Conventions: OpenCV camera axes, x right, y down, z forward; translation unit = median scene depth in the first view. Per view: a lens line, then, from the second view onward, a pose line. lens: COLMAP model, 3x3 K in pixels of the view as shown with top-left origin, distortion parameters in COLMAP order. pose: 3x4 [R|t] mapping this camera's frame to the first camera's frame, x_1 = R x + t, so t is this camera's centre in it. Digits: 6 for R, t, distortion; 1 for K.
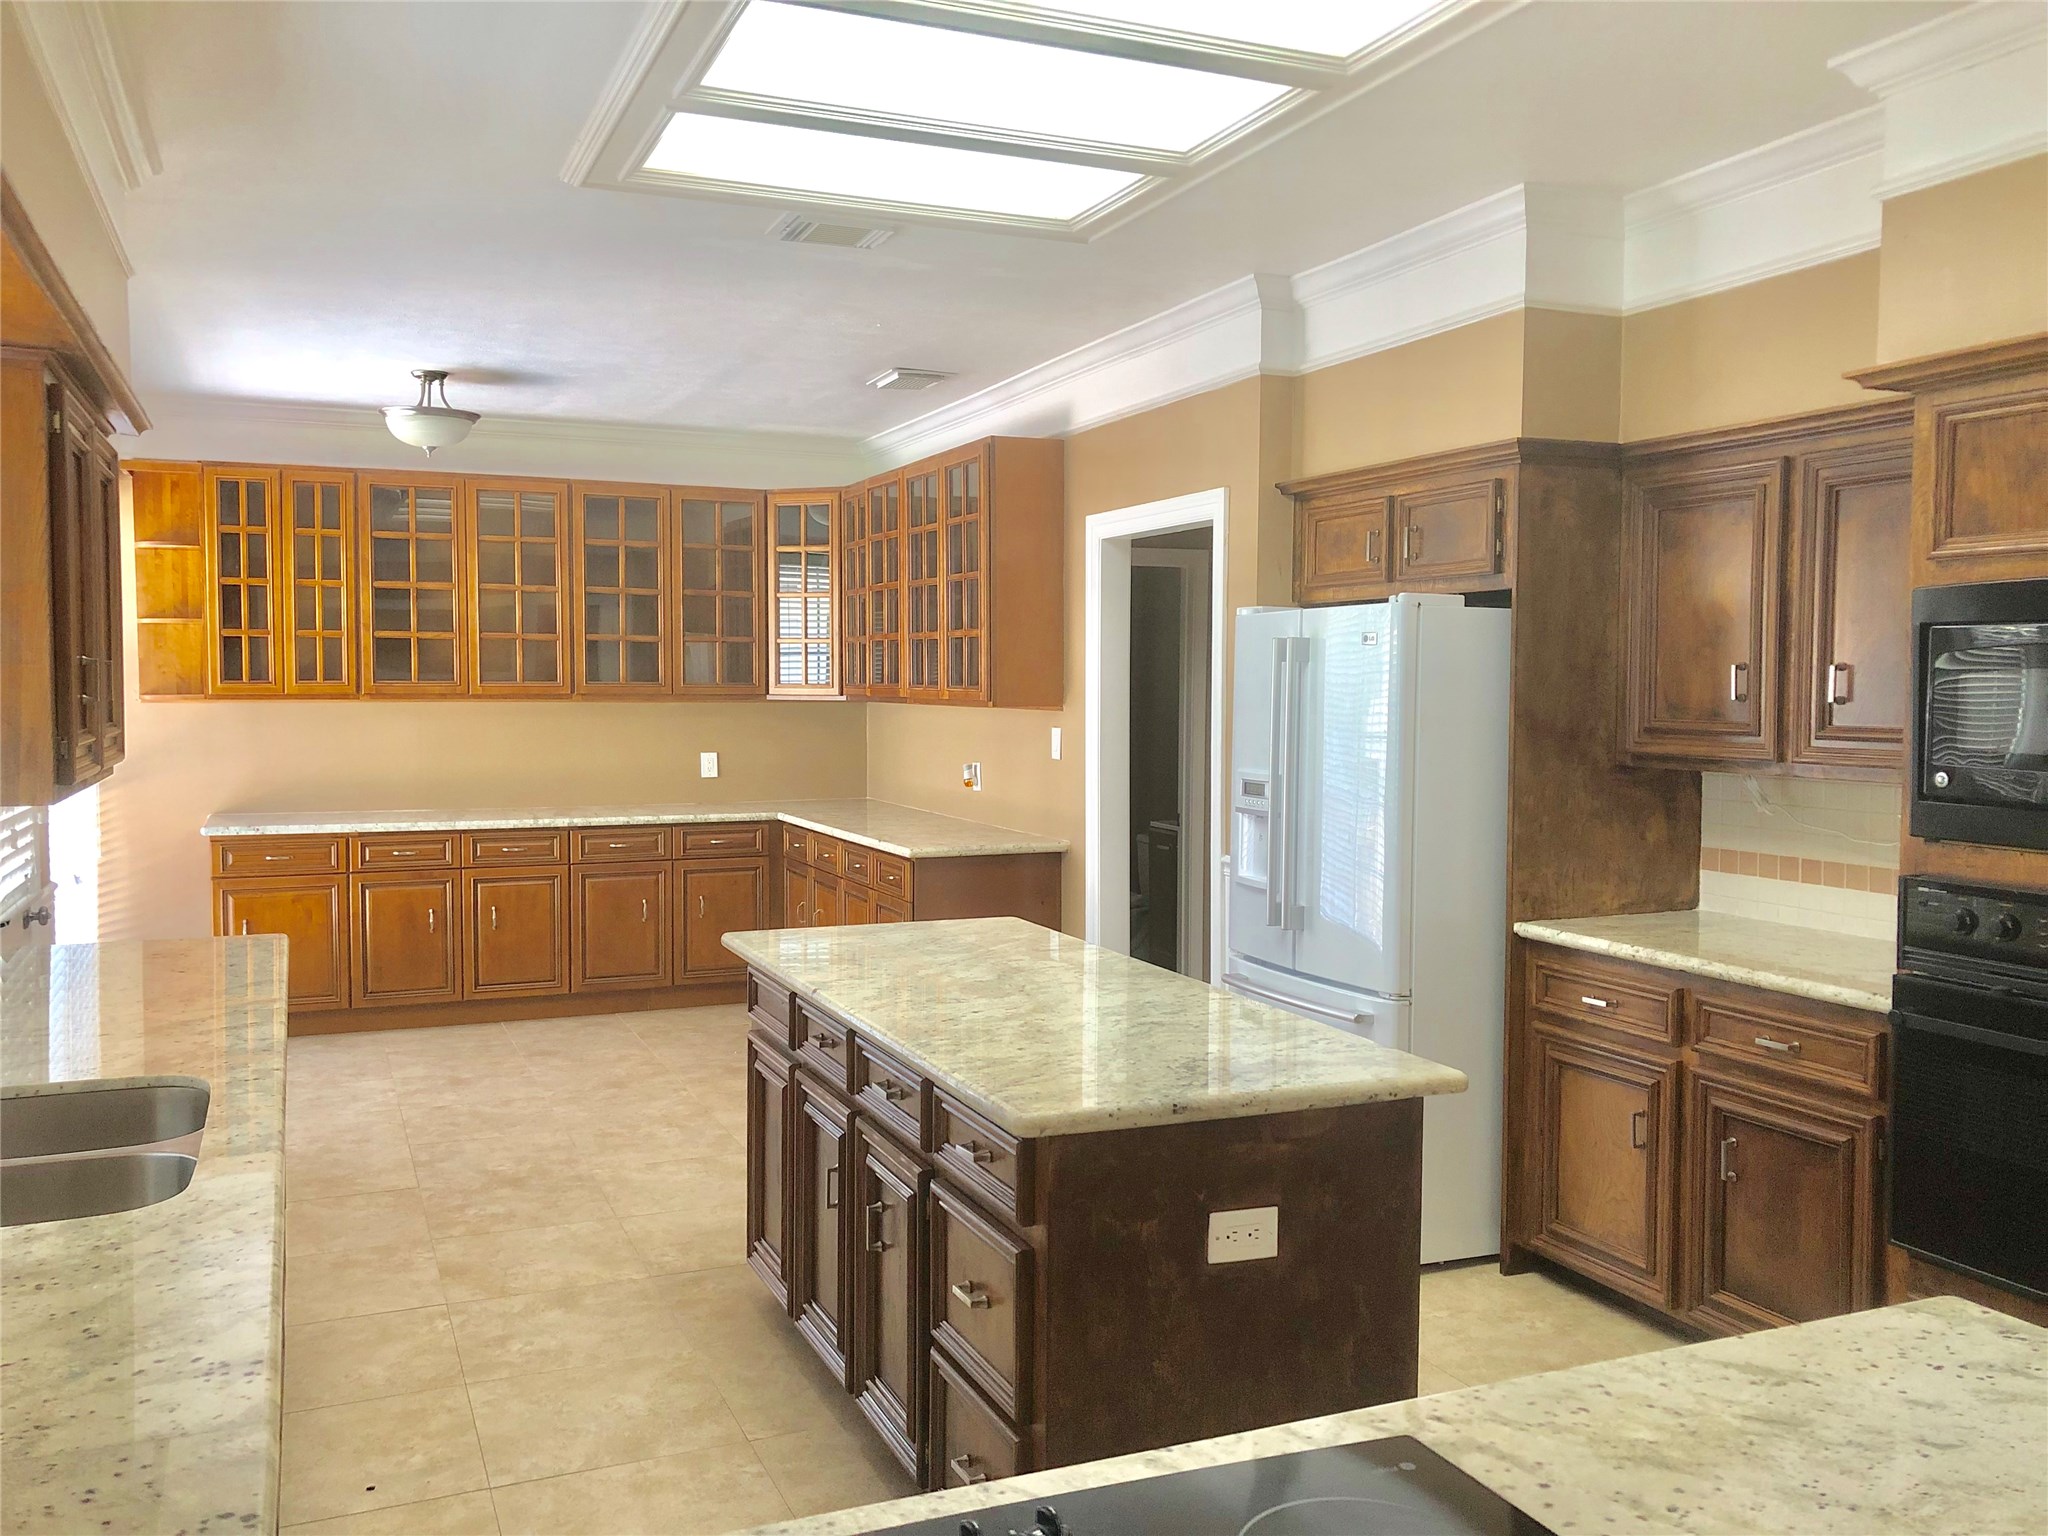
lens RADIAL K [[1682.4, 0, 1021.5], [0, 1682.4, 767.6], [0, 0, 1]] dist [0.048557, -0.061311]
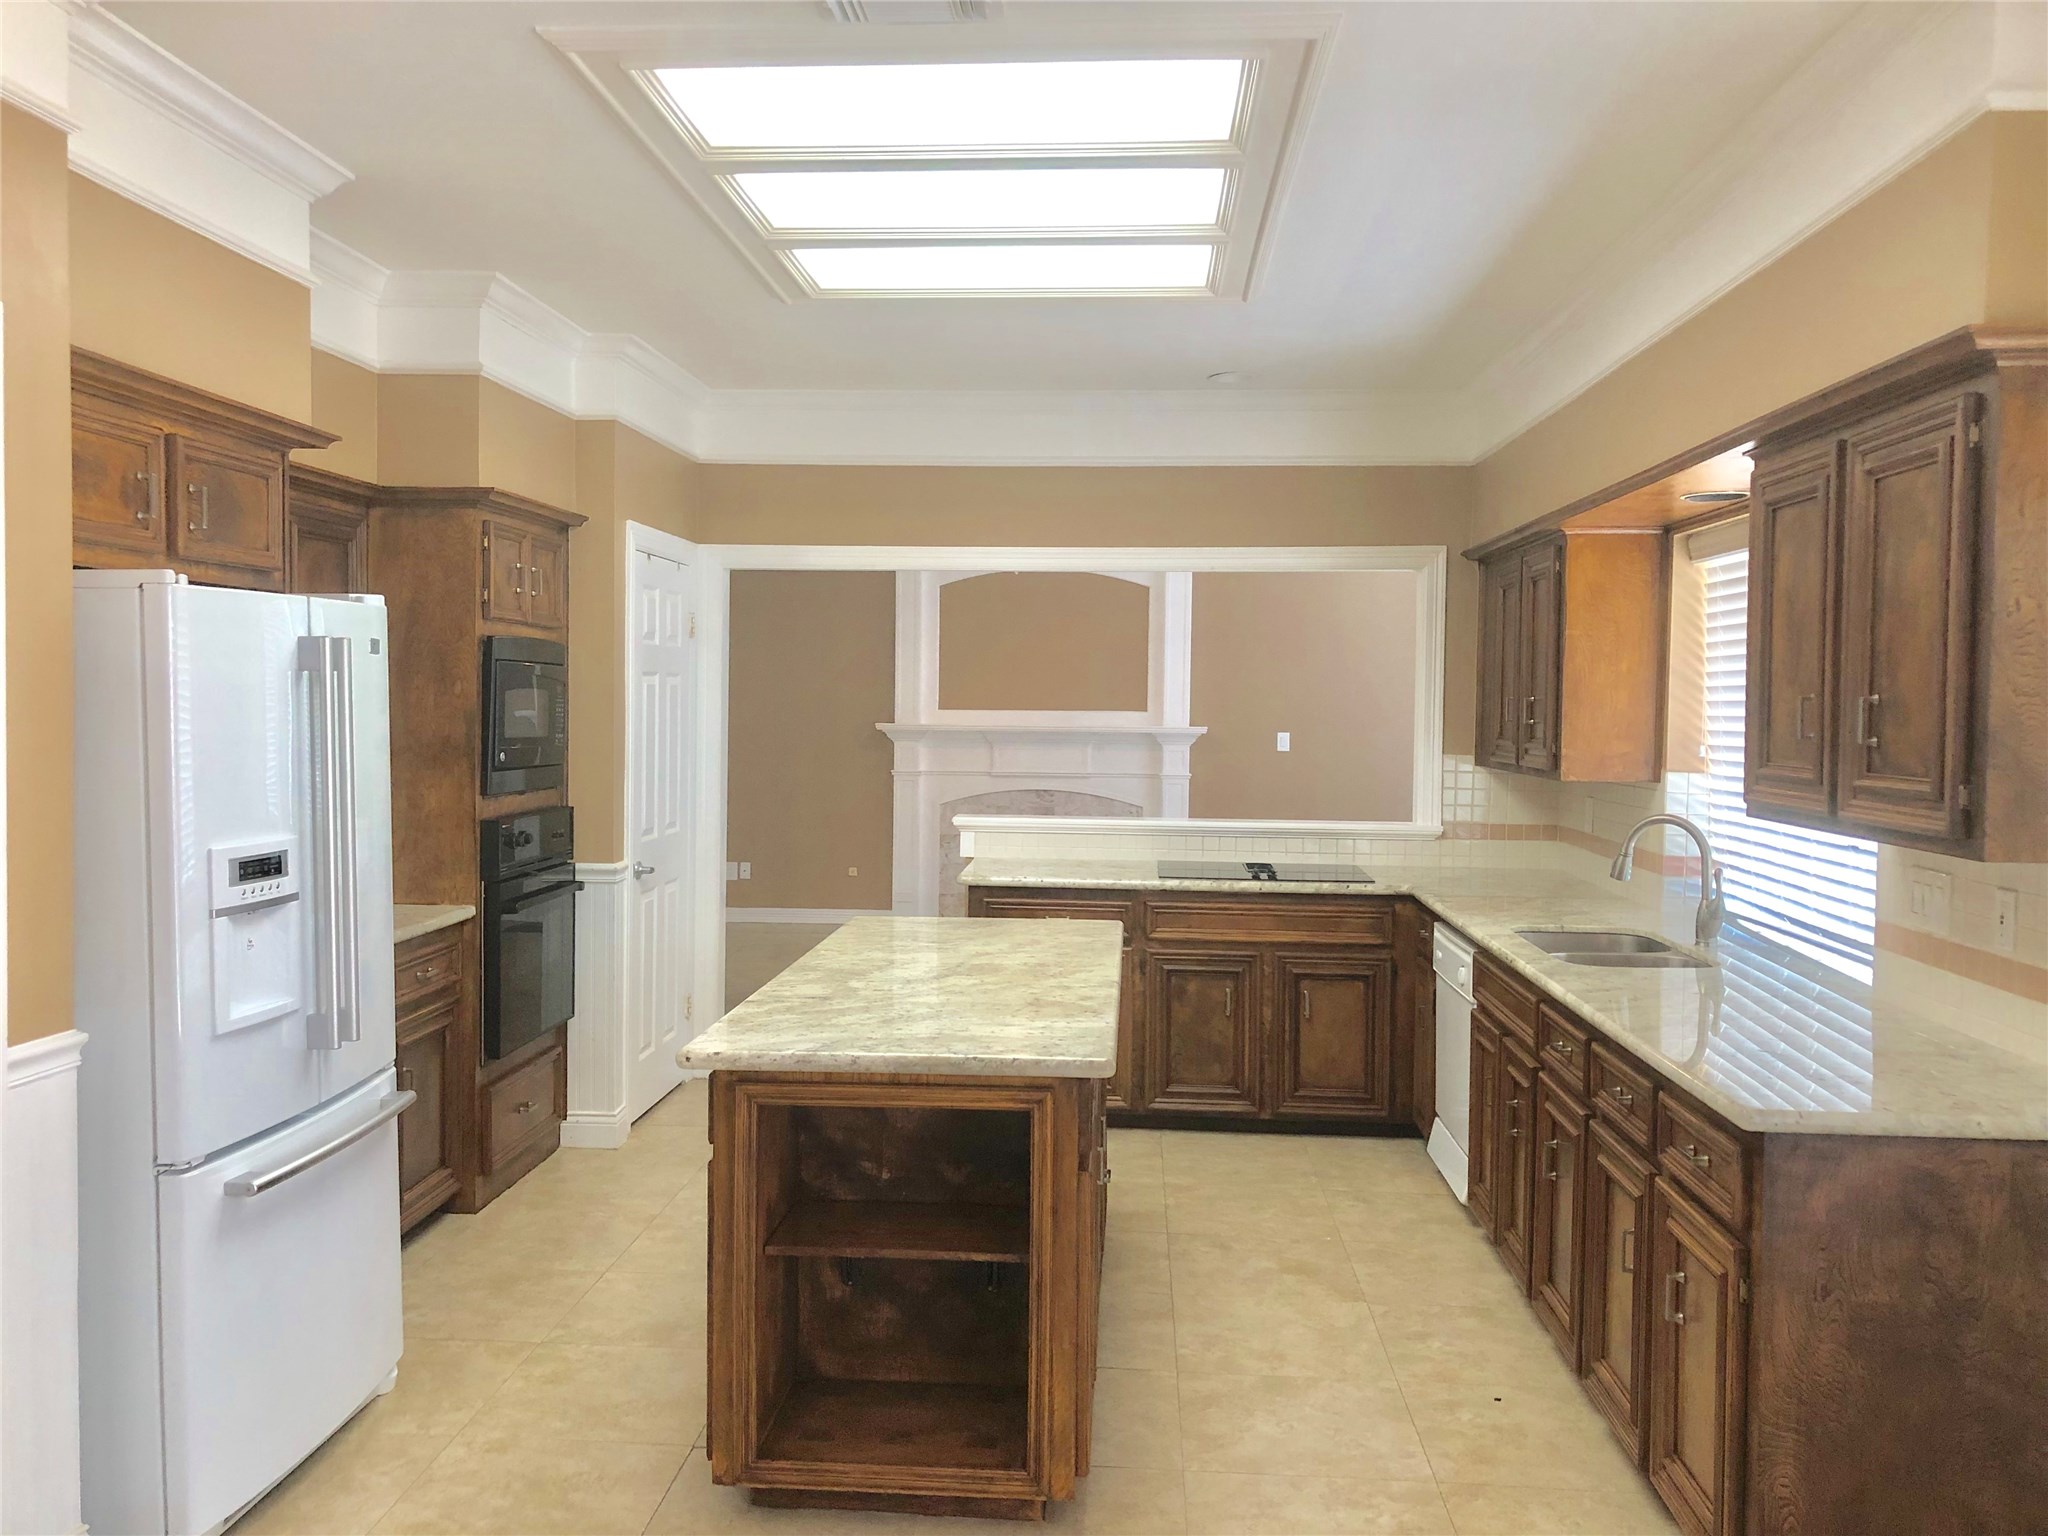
lens RADIAL K [[1682.4, 0, 1019.1], [0, 1682.4, 769.8], [0, 0, 1]] dist [0.048557, -0.061311]
pose [[-0.889295, -0.028097, 0.456470, -0.309312], [0.015509, 0.995684, 0.091502, -0.059398], [-0.457070, 0.088452, -0.885021, 1.086920]]
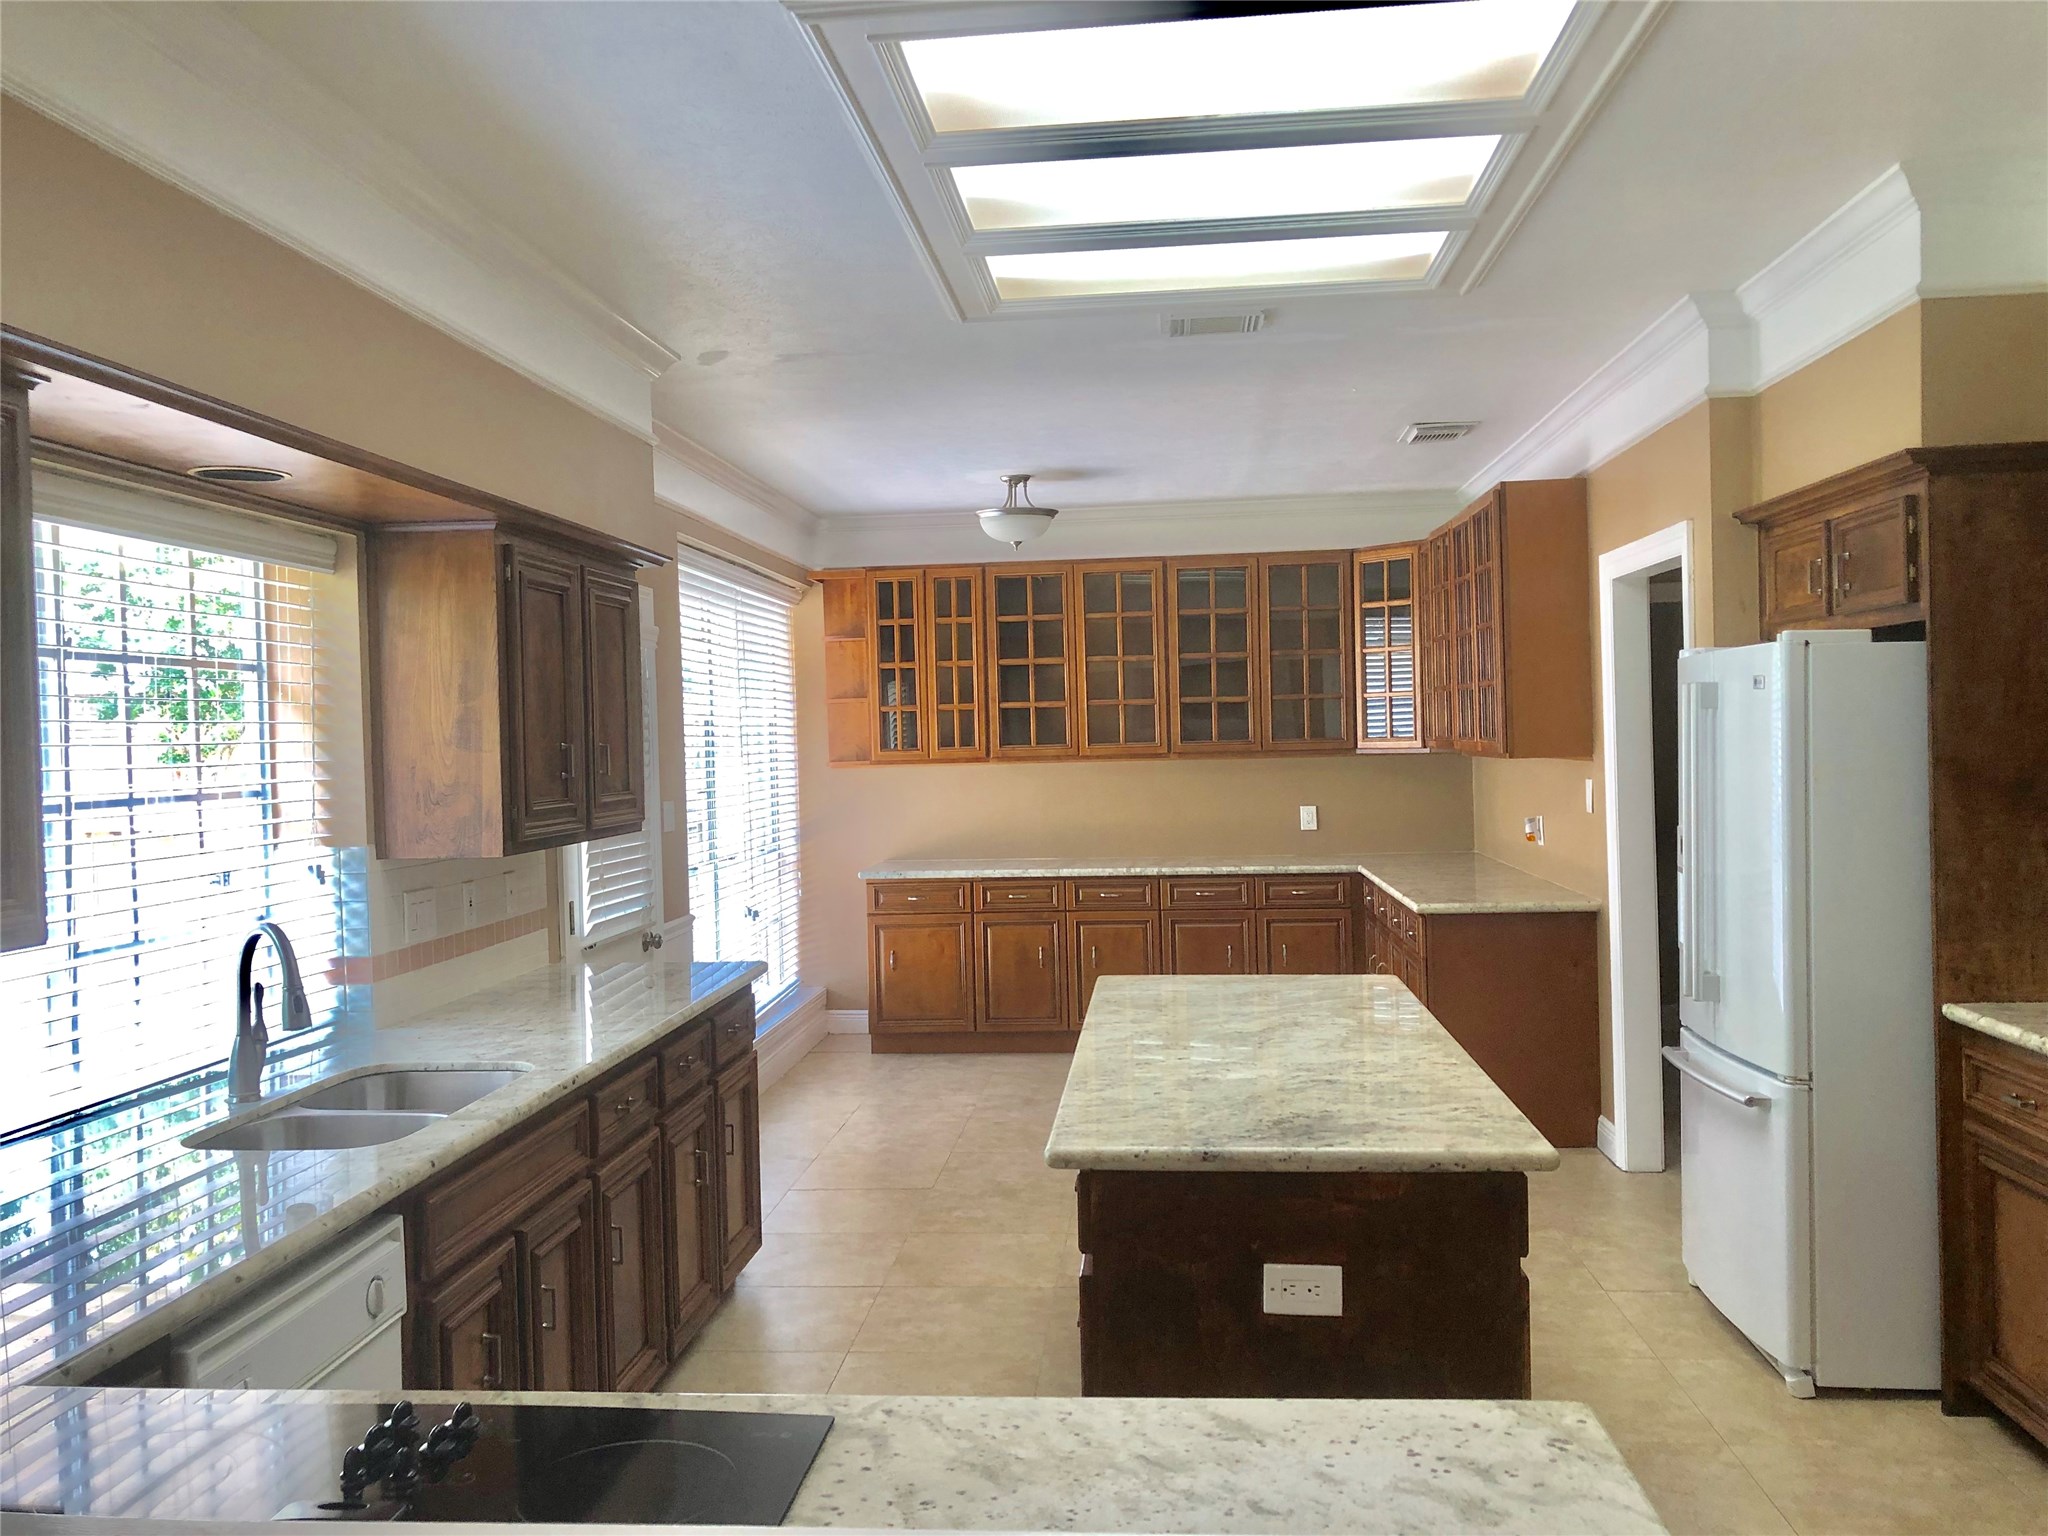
lens RADIAL K [[1682.4, 0, 1011.5], [0, 1682.4, 749.7], [0, 0, 1]] dist [0.048557, -0.061311]
pose [[0.879582, -0.023007, -0.475190, 0.179932], [0.004515, 0.999189, -0.040020, -0.003307], [0.475726, 0.033055, 0.878972, 0.003949]]
